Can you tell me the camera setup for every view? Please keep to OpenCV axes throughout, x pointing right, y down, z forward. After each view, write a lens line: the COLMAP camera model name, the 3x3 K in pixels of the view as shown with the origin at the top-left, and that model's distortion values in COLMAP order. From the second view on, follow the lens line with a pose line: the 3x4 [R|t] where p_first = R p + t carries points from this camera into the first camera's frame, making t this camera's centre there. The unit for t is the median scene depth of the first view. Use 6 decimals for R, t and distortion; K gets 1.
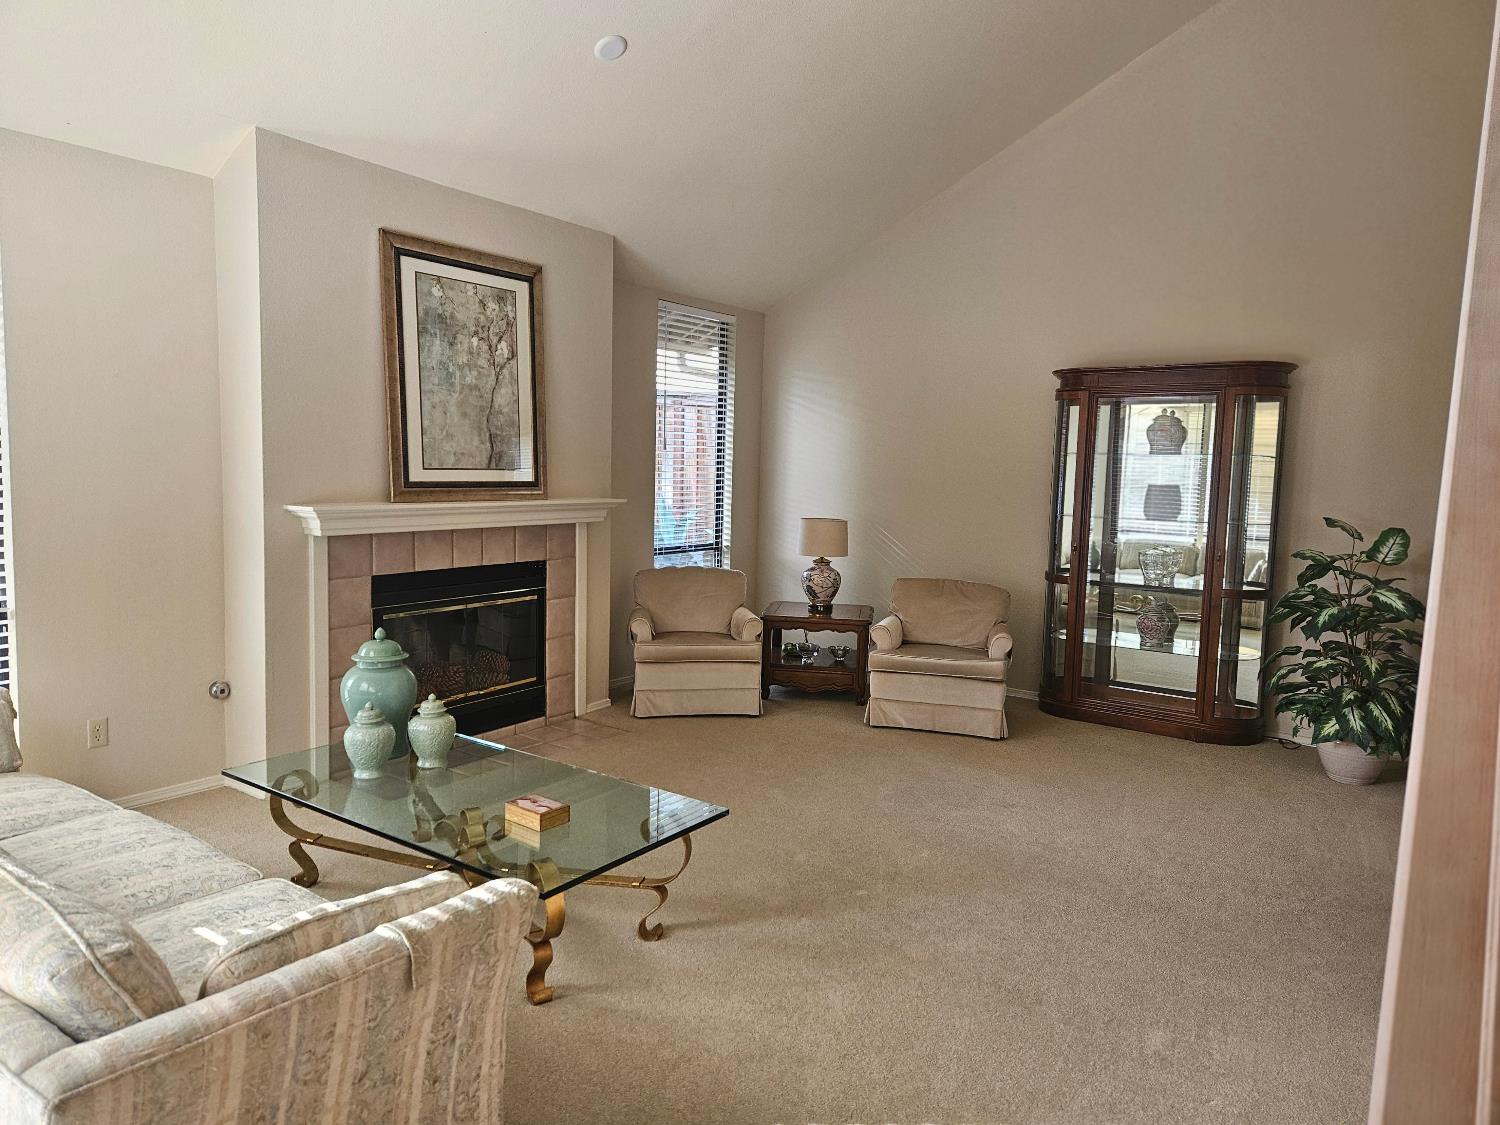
lens RADIAL K [[994.8, 0, 752.9], [0, 994.8, 552.9], [0, 0, 1]] dist [0.085255, -0.078158]
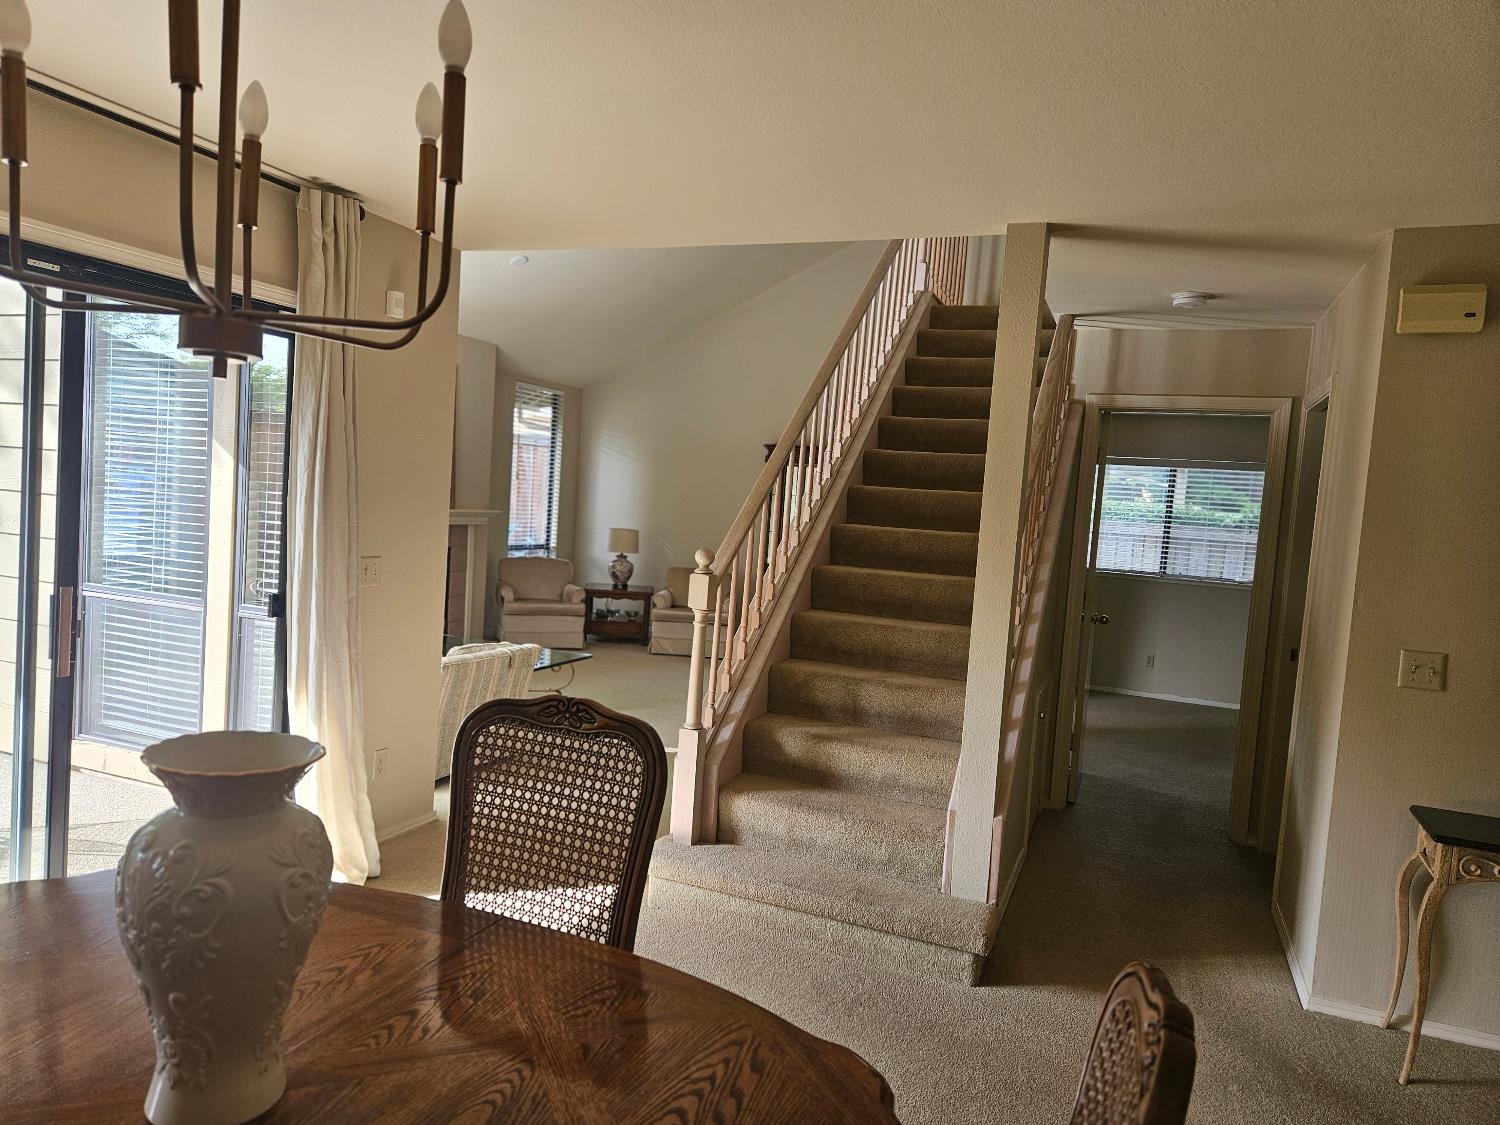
lens RADIAL K [[994.8, 0, 752.9], [0, 994.8, 552.9], [0, 0, 1]] dist [0.085255, -0.078158]
pose [[0.972556, 0.027434, 0.231048, -0.091841], [-0.021150, 0.999337, -0.029633, 0.045373], [-0.231707, 0.023933, 0.972491, -0.565286]]
